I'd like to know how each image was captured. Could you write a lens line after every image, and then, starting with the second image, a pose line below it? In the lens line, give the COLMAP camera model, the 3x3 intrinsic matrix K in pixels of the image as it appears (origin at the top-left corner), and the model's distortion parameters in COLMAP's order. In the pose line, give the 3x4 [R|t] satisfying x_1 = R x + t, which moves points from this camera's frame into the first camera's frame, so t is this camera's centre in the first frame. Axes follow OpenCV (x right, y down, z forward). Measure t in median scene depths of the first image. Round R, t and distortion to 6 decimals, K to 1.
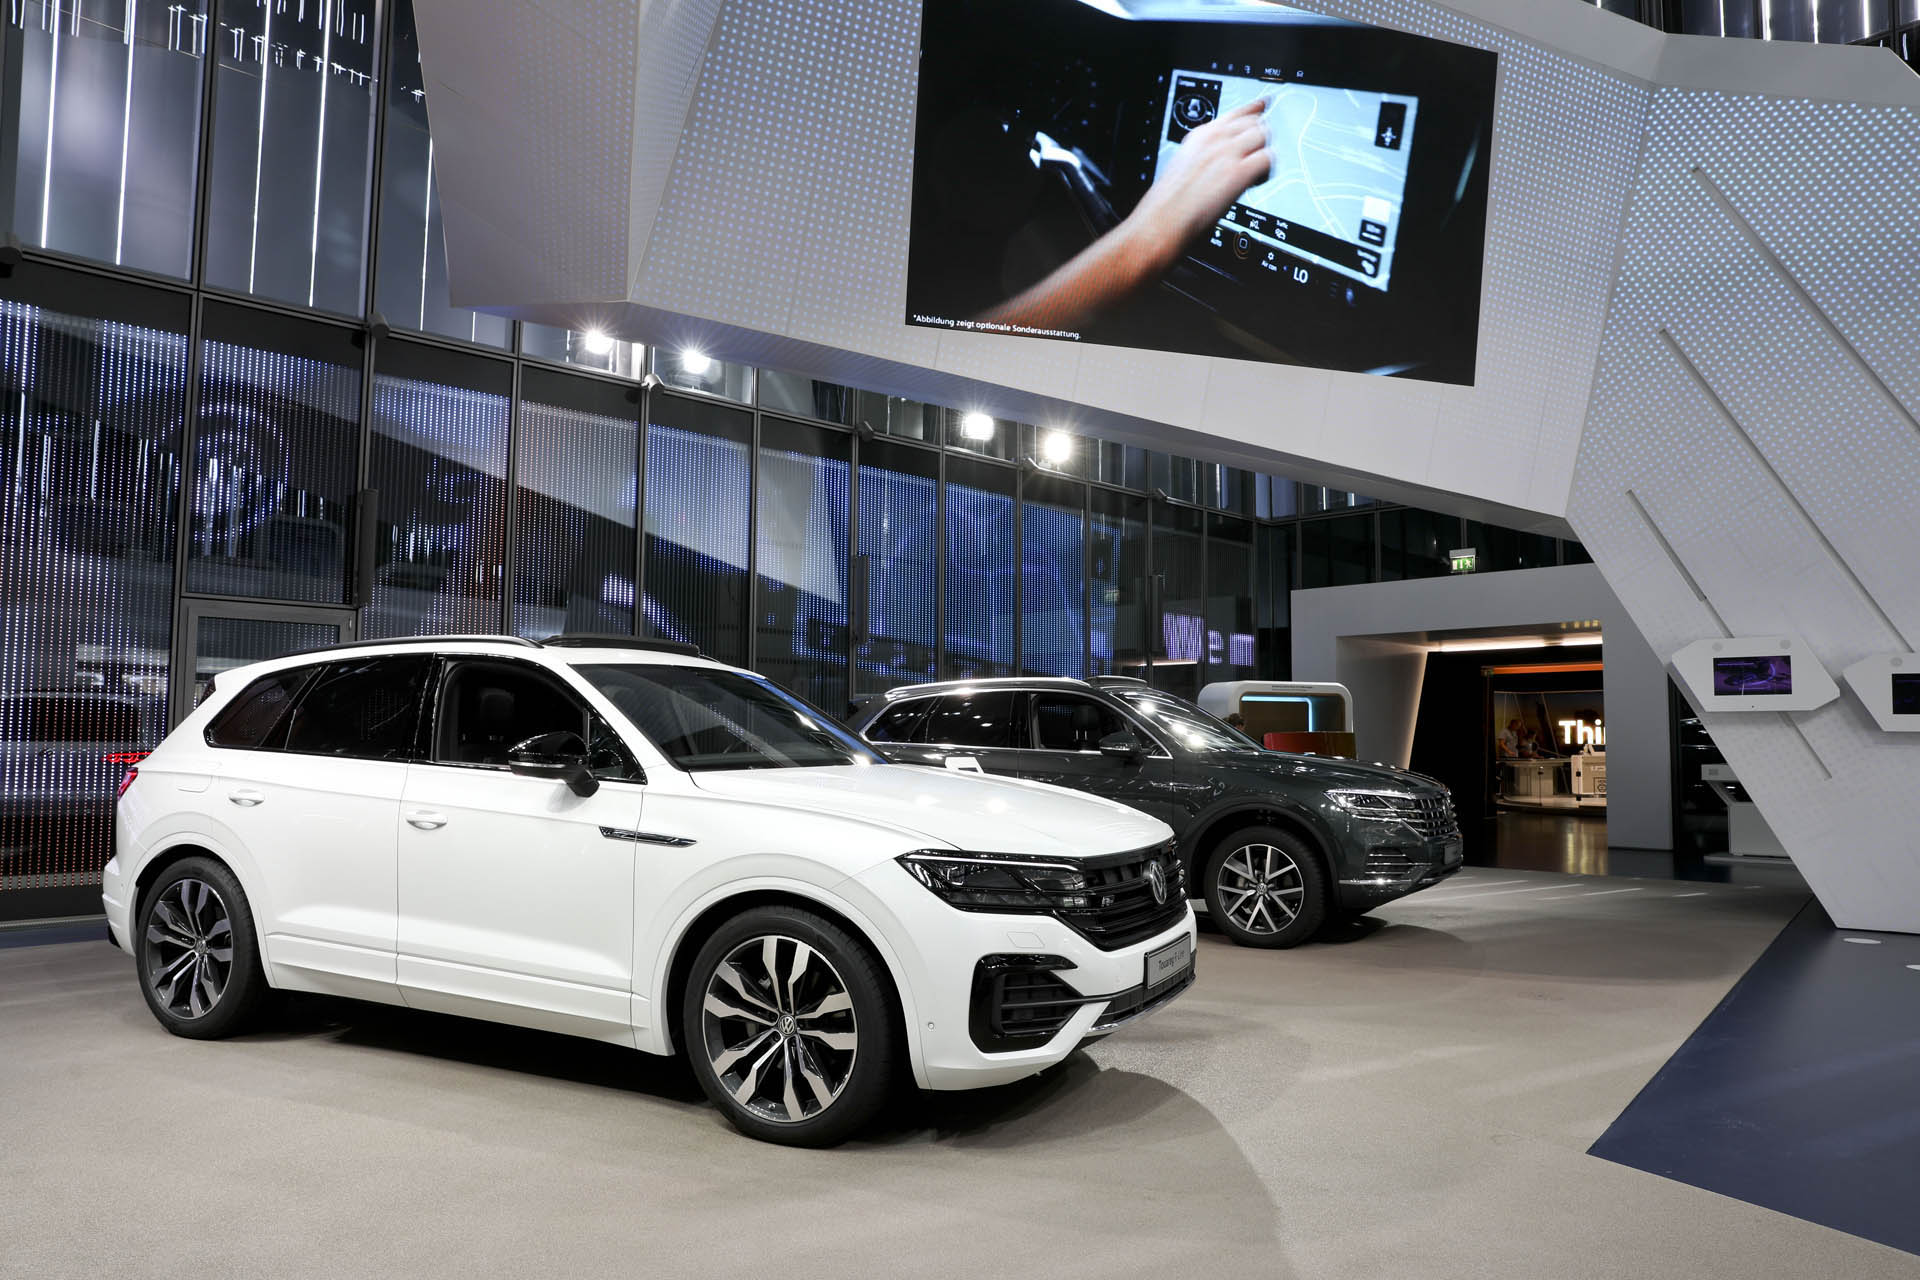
lens RADIAL K [[1328.2, 0, 1061.8], [0, 1328.2, 643.6], [0, 0, 1]] dist [0.059451, 0.002854]
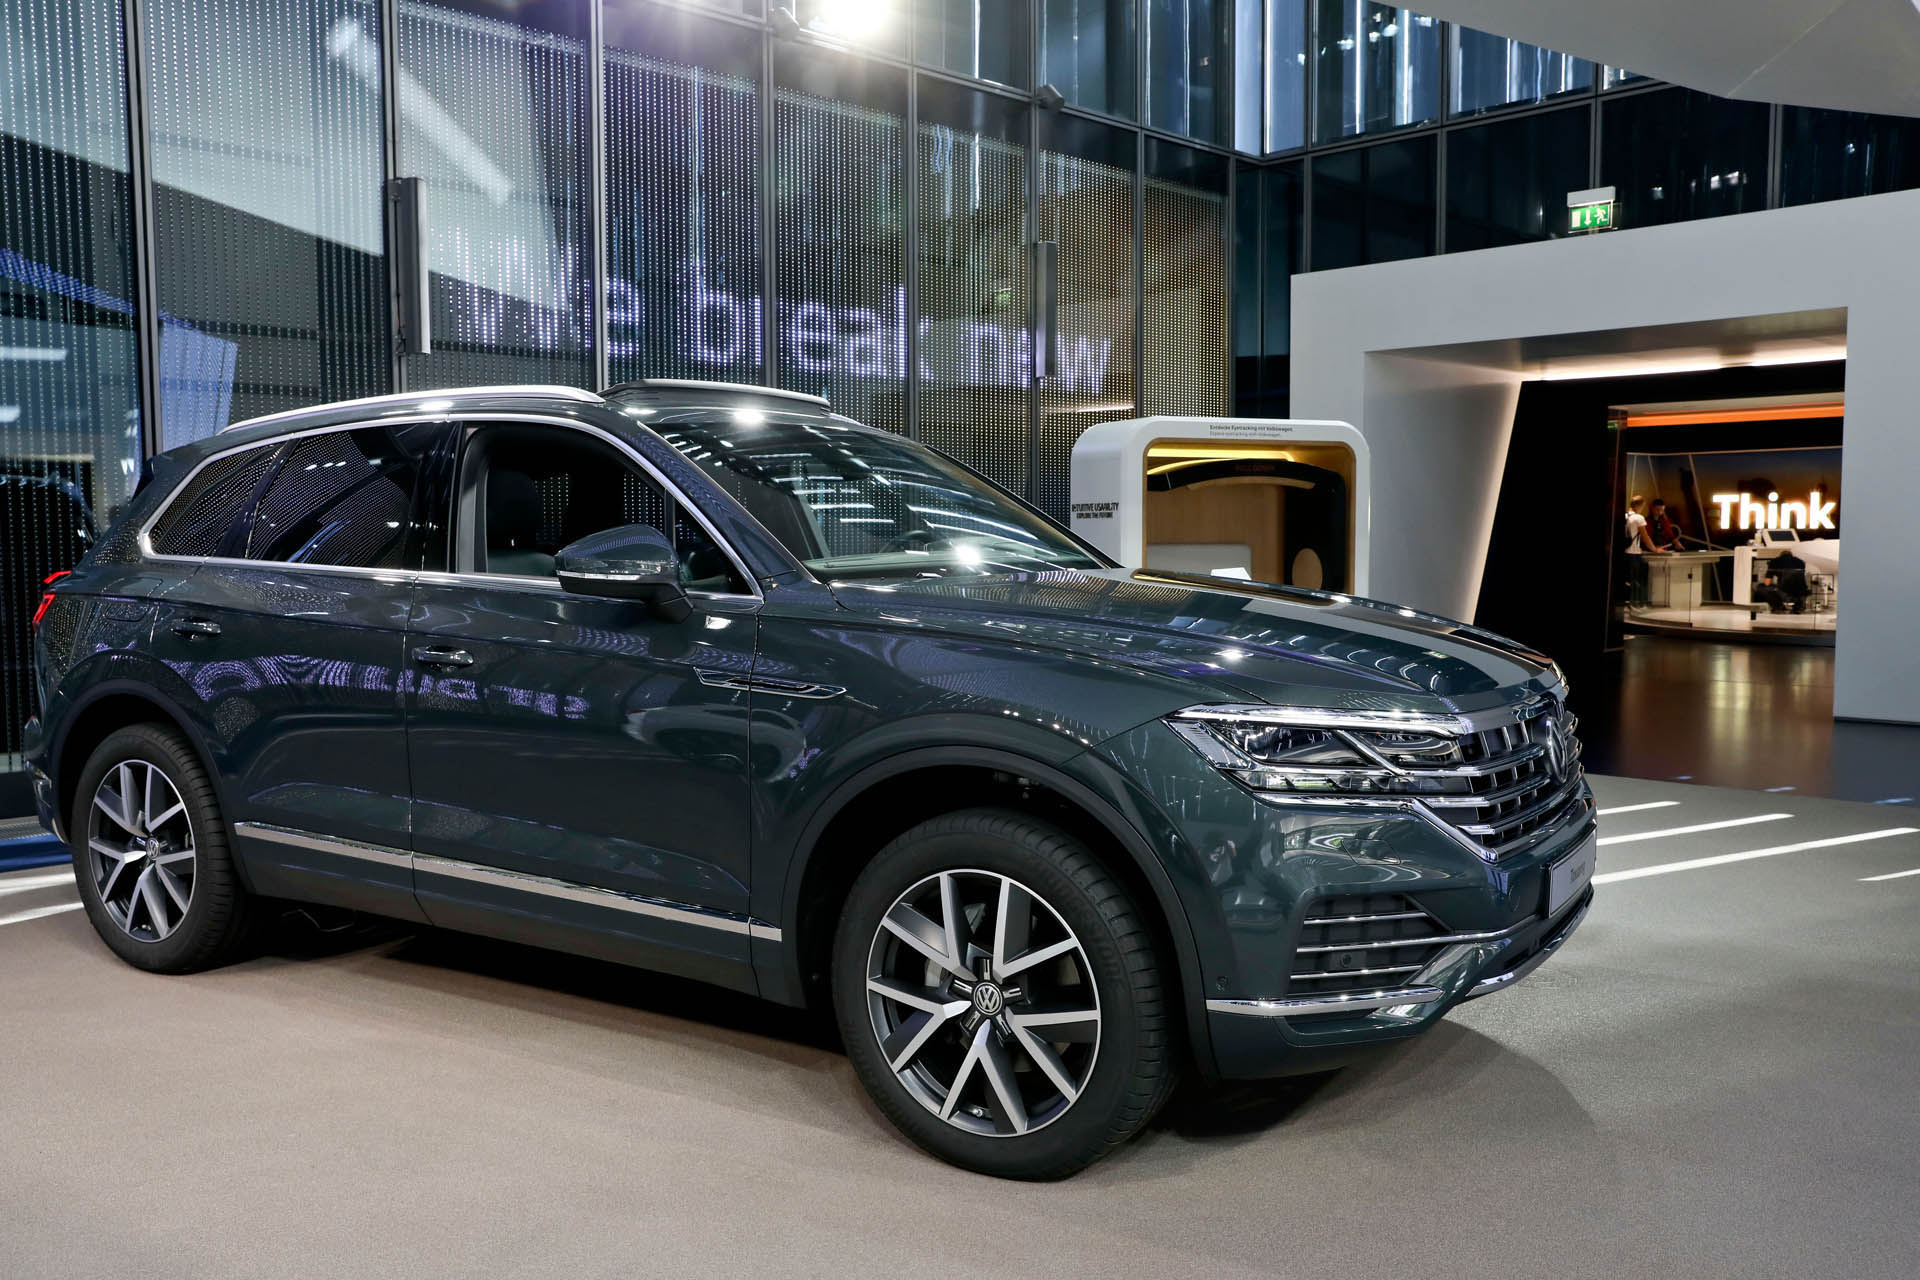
lens RADIAL K [[1680.7, 0, 957.6], [0, 1680.7, 640.4], [0, 0, 1]] dist [-0.028395, 0.001825]
pose [[0.998426, -0.001403, -0.056070, 0.072614], [0.009291, 0.990012, 0.140678, 0.015891], [0.055312, -0.140978, 0.988466, 0.261652]]
